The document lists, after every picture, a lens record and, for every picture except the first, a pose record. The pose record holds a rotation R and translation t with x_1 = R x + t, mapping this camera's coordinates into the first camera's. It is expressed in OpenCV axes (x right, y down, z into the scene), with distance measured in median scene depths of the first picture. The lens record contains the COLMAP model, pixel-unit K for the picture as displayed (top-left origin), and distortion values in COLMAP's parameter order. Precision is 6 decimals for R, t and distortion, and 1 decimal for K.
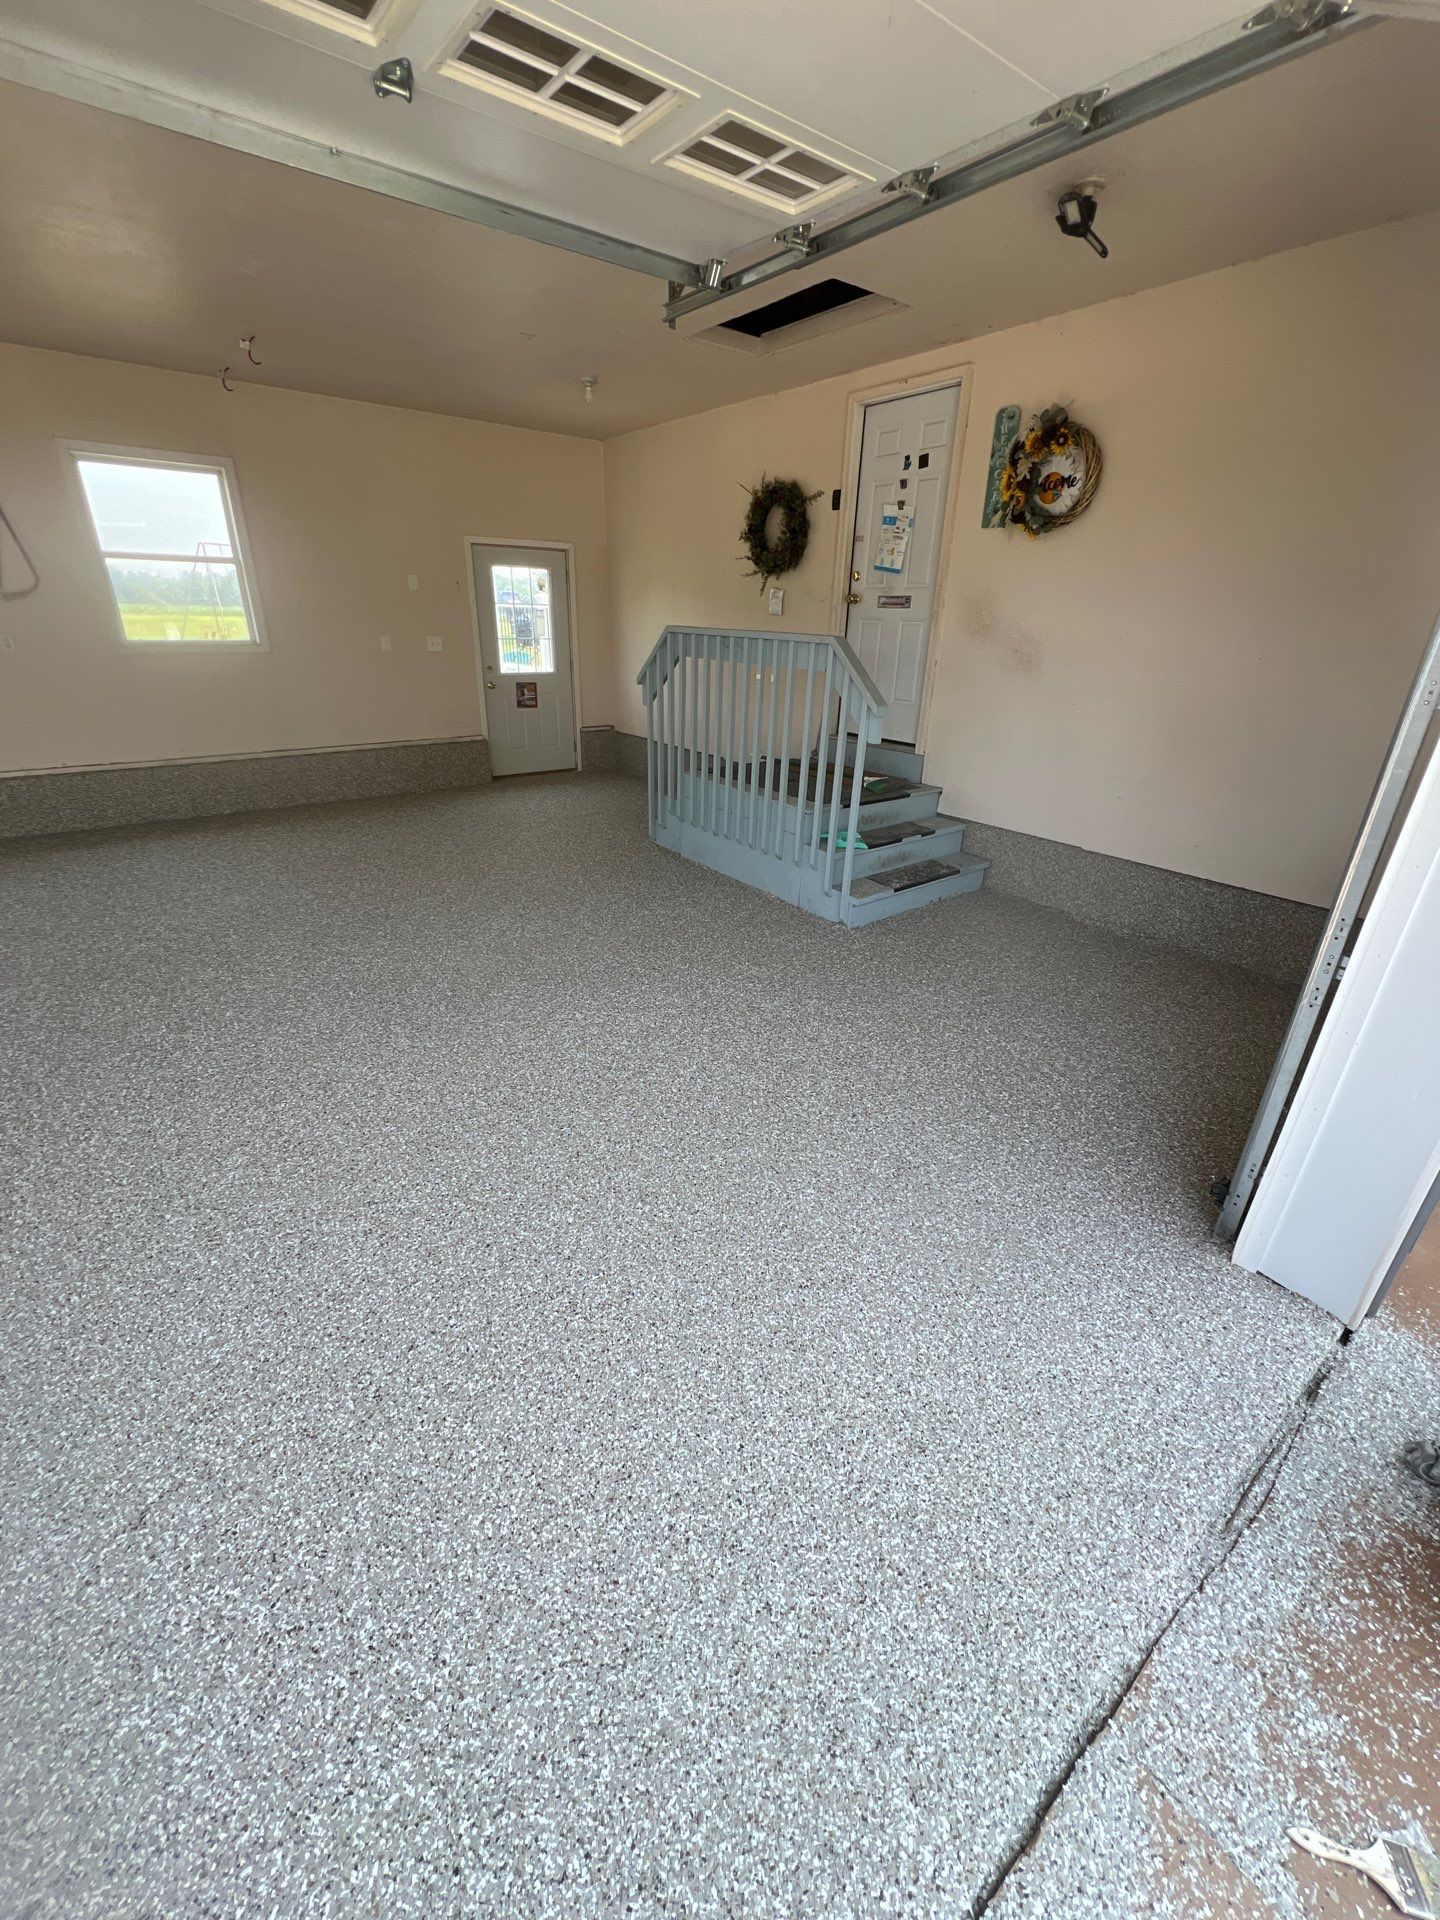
lens RADIAL K [[770.5, 0, 723.7], [0, 770.5, 955.8], [0, 0, 1]] dist [-0.002960, 0.000692]
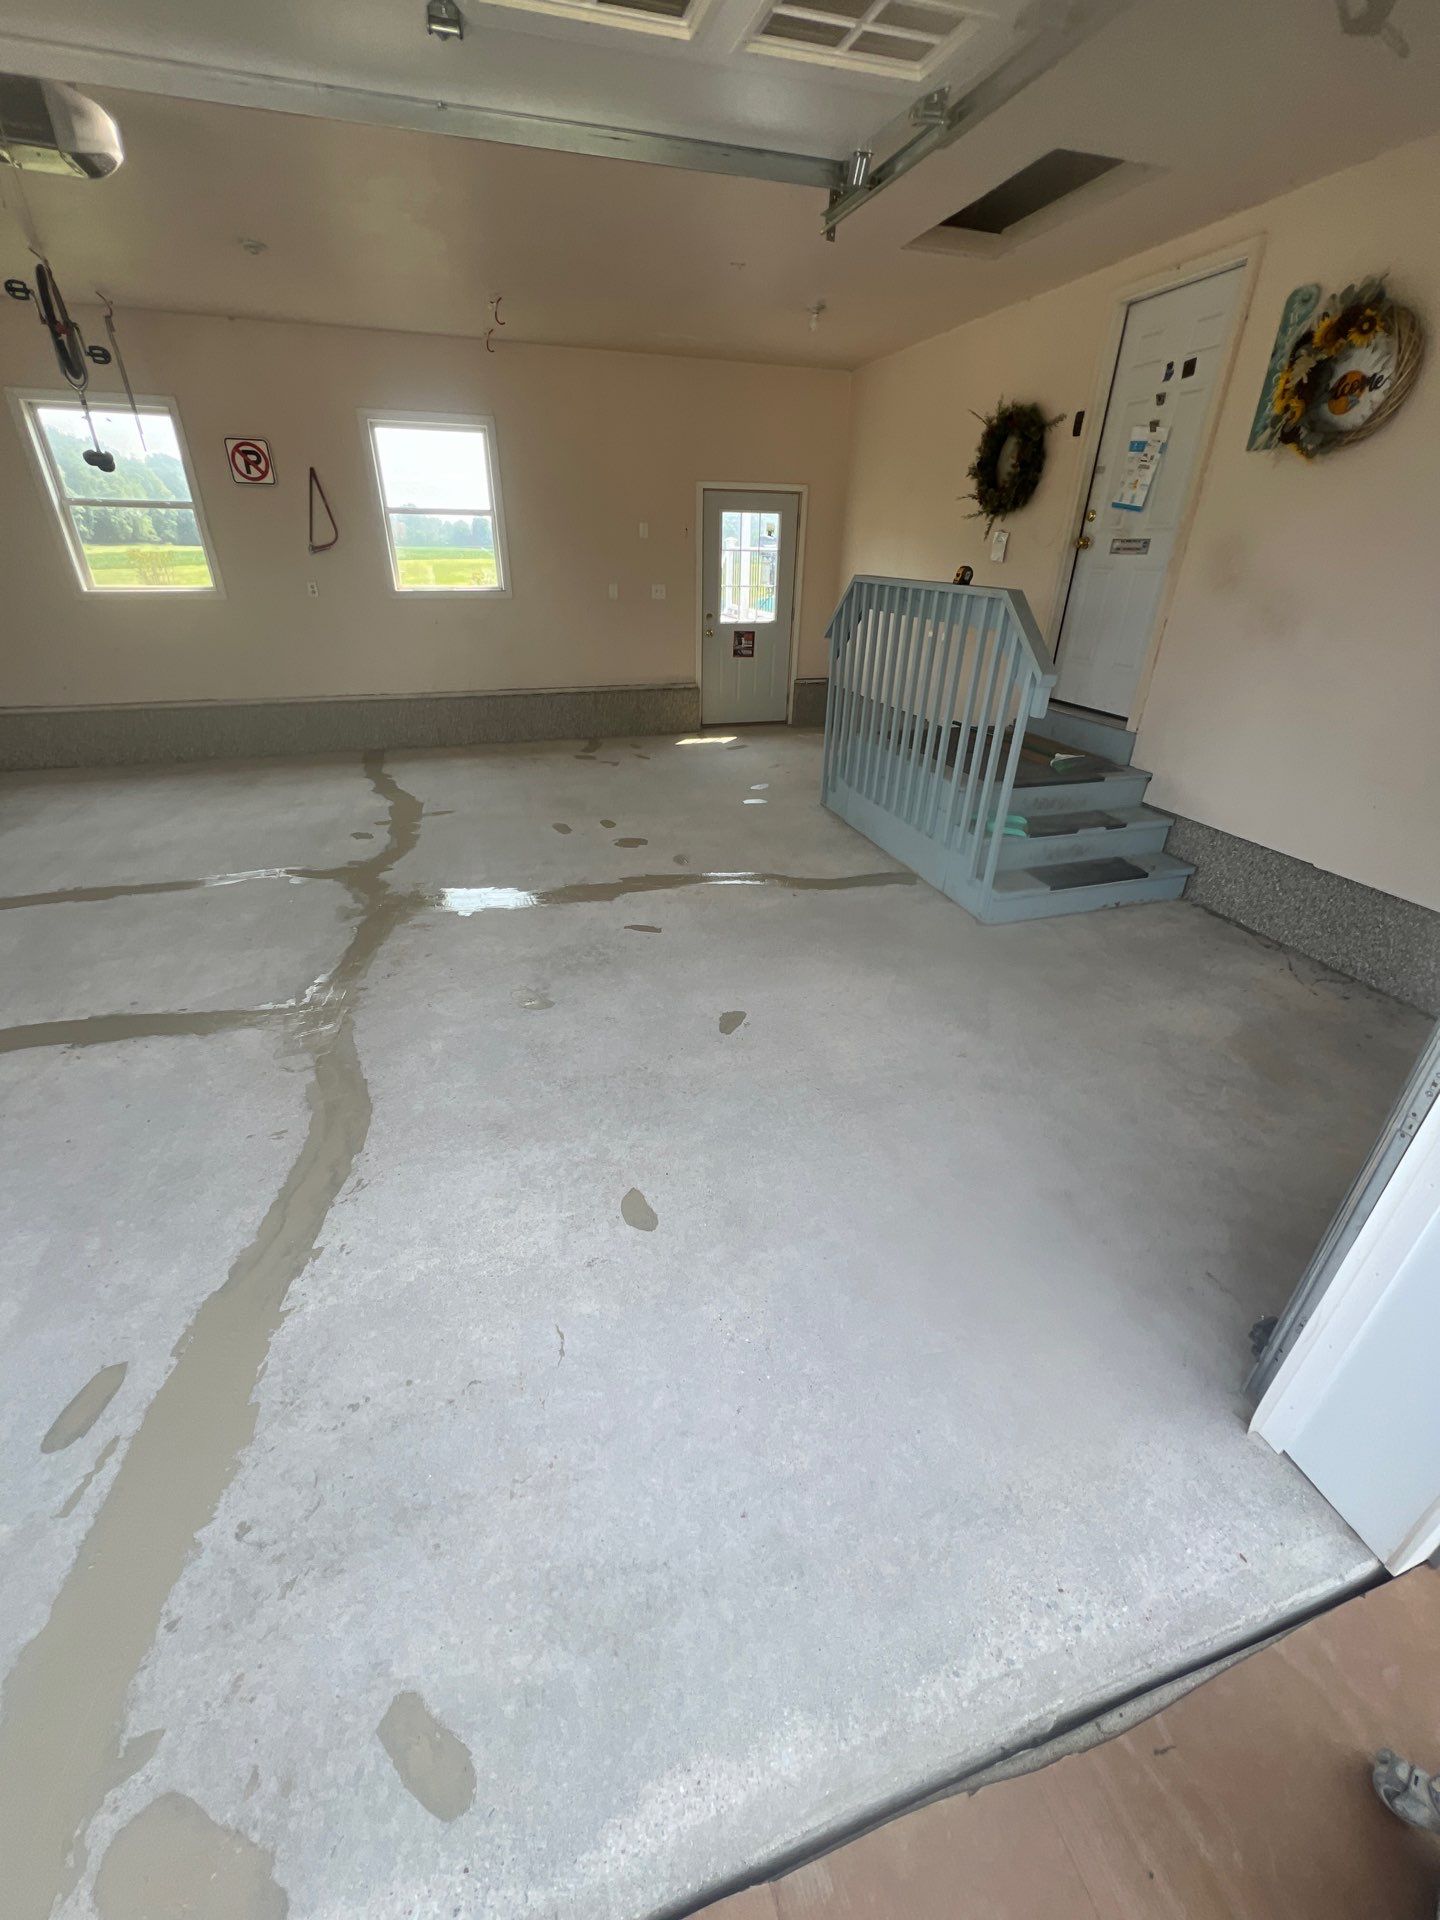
lens RADIAL K [[767.9, 0, 722.4], [0, 767.9, 956.5], [0, 0, 1]] dist [-0.001294, 0.000149]
pose [[0.937830, 0.155308, -0.310410, 0.142352], [-0.135406, 0.987154, 0.084807, -0.029269], [0.319594, -0.037503, 0.946812, 0.048425]]
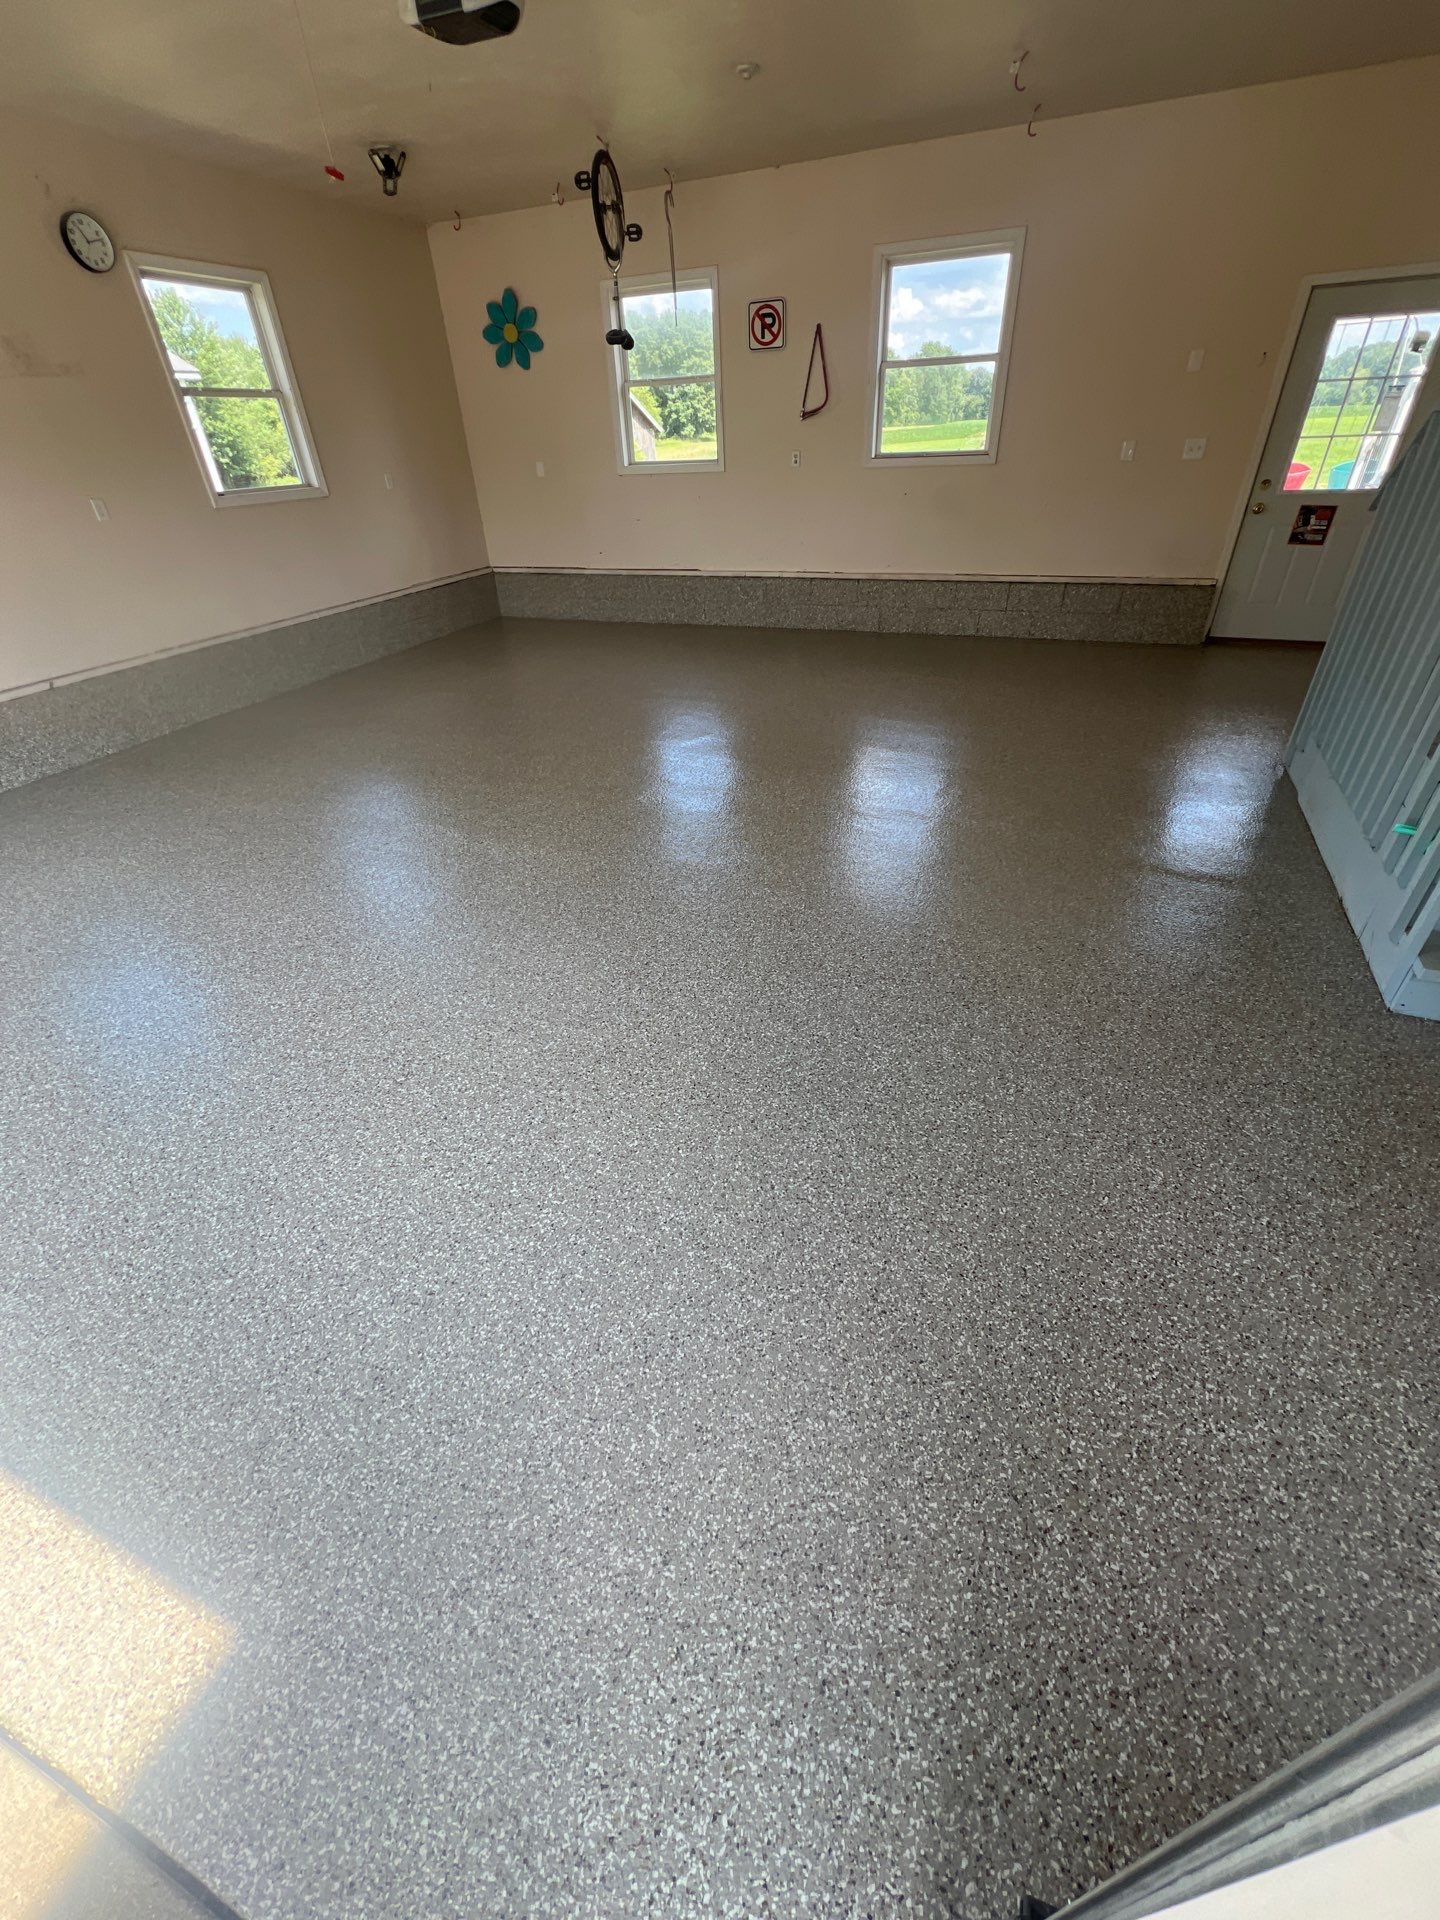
lens RADIAL K [[770.5, 0, 723.7], [0, 770.5, 955.8], [0, 0, 1]] dist [-0.002960, 0.000692]
pose [[0.490523, 0.456236, -0.742453, 0.286612], [-0.307448, 0.887814, 0.342435, -0.100226], [0.815391, 0.060294, 0.575762, 0.279626]]
